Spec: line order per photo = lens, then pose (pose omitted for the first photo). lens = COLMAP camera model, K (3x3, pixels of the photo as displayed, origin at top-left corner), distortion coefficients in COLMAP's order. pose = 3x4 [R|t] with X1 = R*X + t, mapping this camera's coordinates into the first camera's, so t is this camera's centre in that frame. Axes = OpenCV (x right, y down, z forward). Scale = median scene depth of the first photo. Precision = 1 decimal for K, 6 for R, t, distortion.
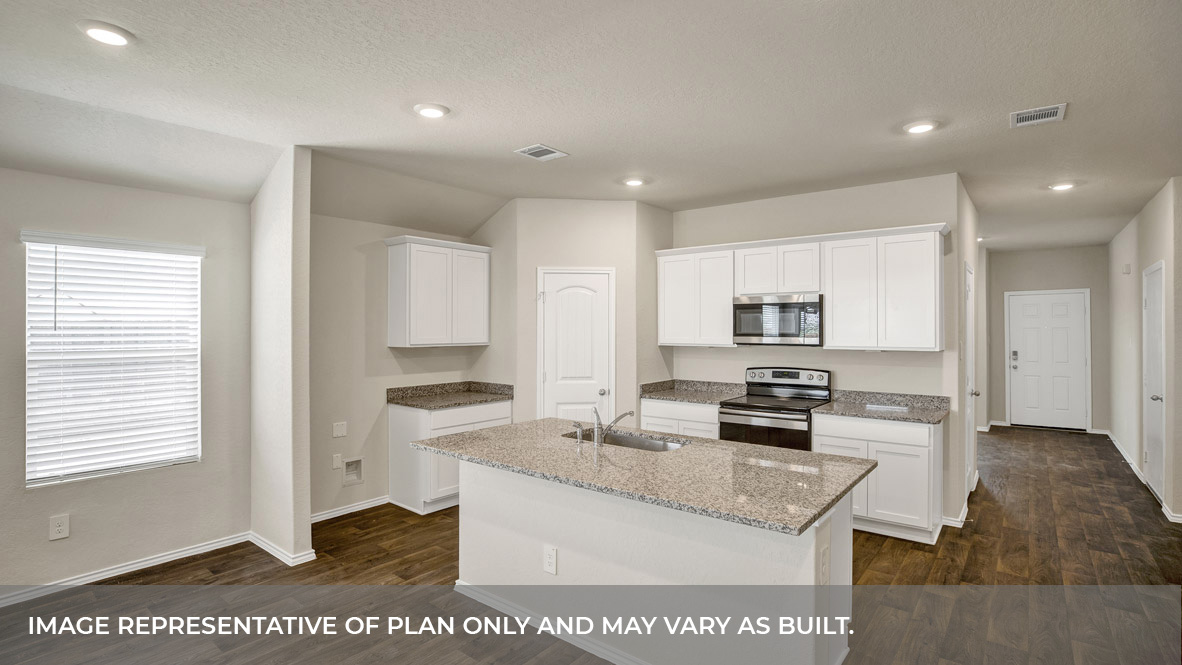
lens RADIAL K [[567.2, 0, 592.5], [0, 567.2, 319.3], [0, 0, 1]] dist [-0.014705, 0.001240]
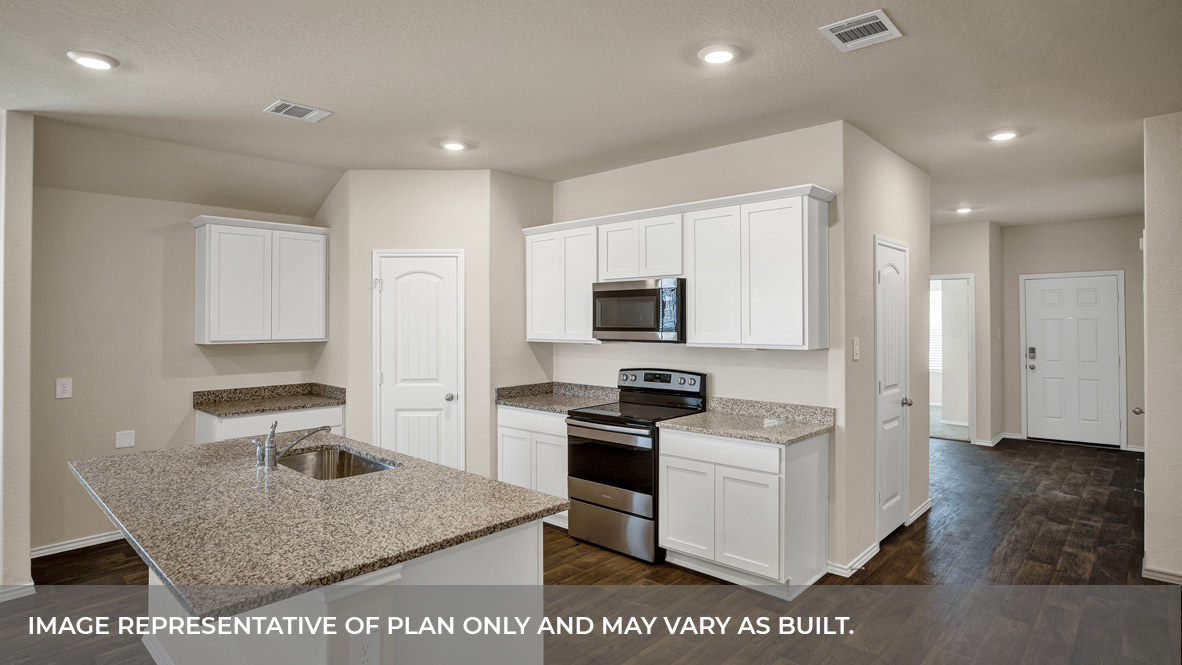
lens RADIAL K [[616.6, 0, 588.3], [0, 616.6, 309.7], [0, 0, 1]] dist [-0.015946, 0.000235]
pose [[0.996459, -0.004700, -0.083954, 0.311162], [0.004454, 0.999985, -0.003120, 0.002307], [0.083967, 0.002736, 0.996465, 0.106315]]
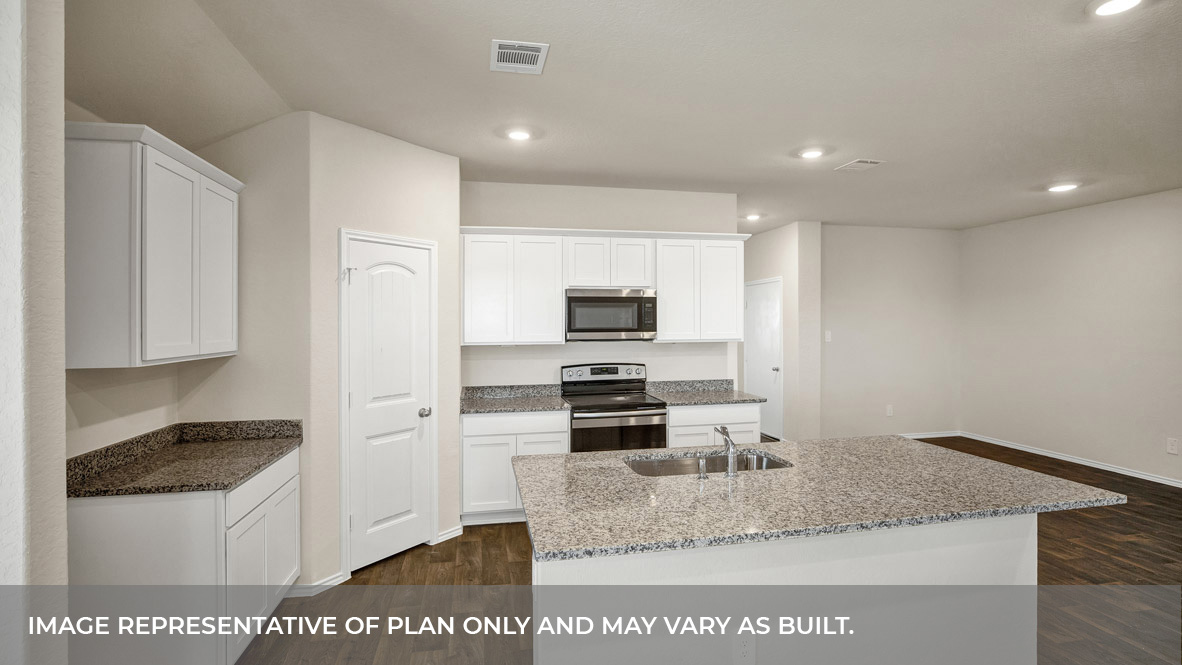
lens RADIAL K [[567.2, 0, 592.5], [0, 567.2, 319.3], [0, 0, 1]] dist [-0.014705, 0.001240]
pose [[0.637551, 0.001013, 0.770408, -0.414930], [-0.006206, 0.999973, 0.003821, 0.005686], [-0.770383, -0.007218, 0.637540, 0.388419]]
